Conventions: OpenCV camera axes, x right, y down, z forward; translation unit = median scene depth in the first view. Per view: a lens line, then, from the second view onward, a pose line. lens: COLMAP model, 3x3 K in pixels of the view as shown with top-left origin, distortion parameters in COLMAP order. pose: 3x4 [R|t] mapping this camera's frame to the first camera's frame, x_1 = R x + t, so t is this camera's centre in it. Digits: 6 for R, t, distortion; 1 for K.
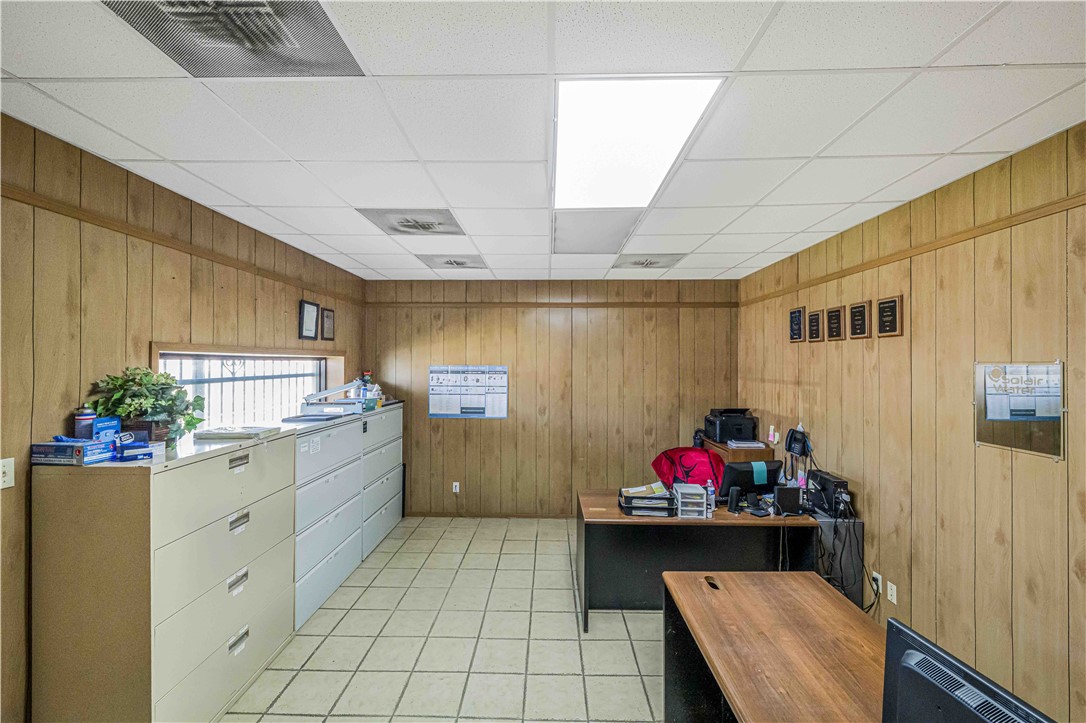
lens RADIAL K [[459.4, 0, 520.1], [0, 459.4, 358.4], [0, 0, 1]] dist [-0.001461, 0.001817]
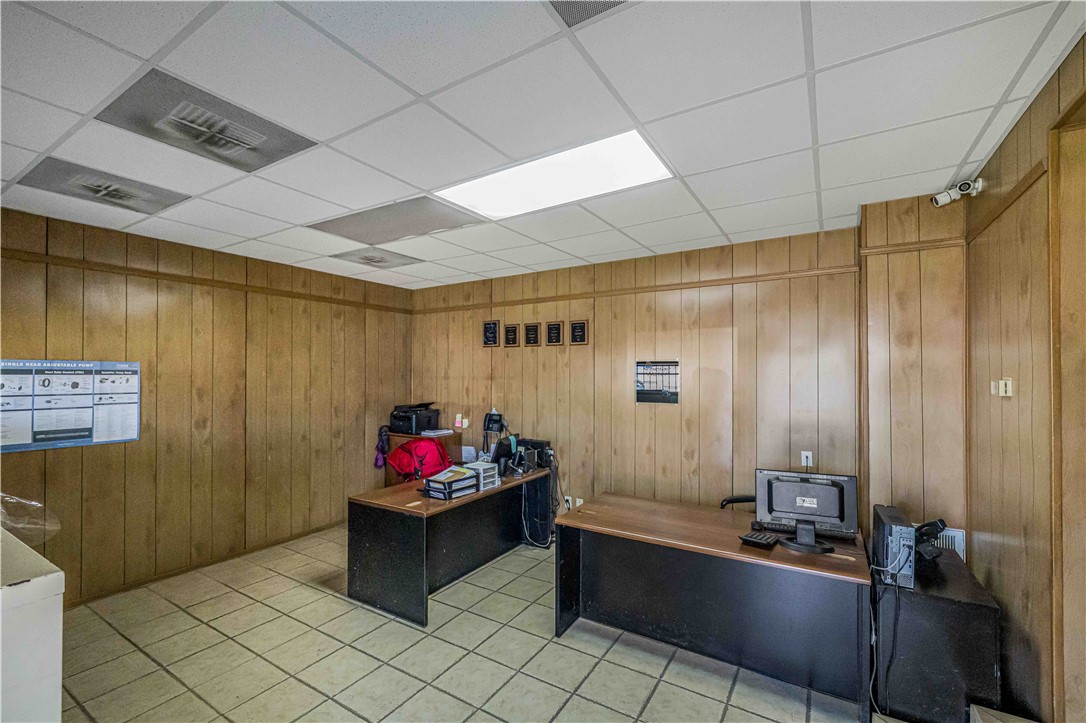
lens RADIAL K [[459.4, 0, 533.8], [0, 459.4, 367.8], [0, 0, 1]] dist [-0.001461, 0.001817]
pose [[0.504264, 0.011791, 0.863469, -0.477257], [-0.012100, 0.999905, -0.006588, 0.032544], [-0.863465, -0.007126, 0.504359, 0.238637]]
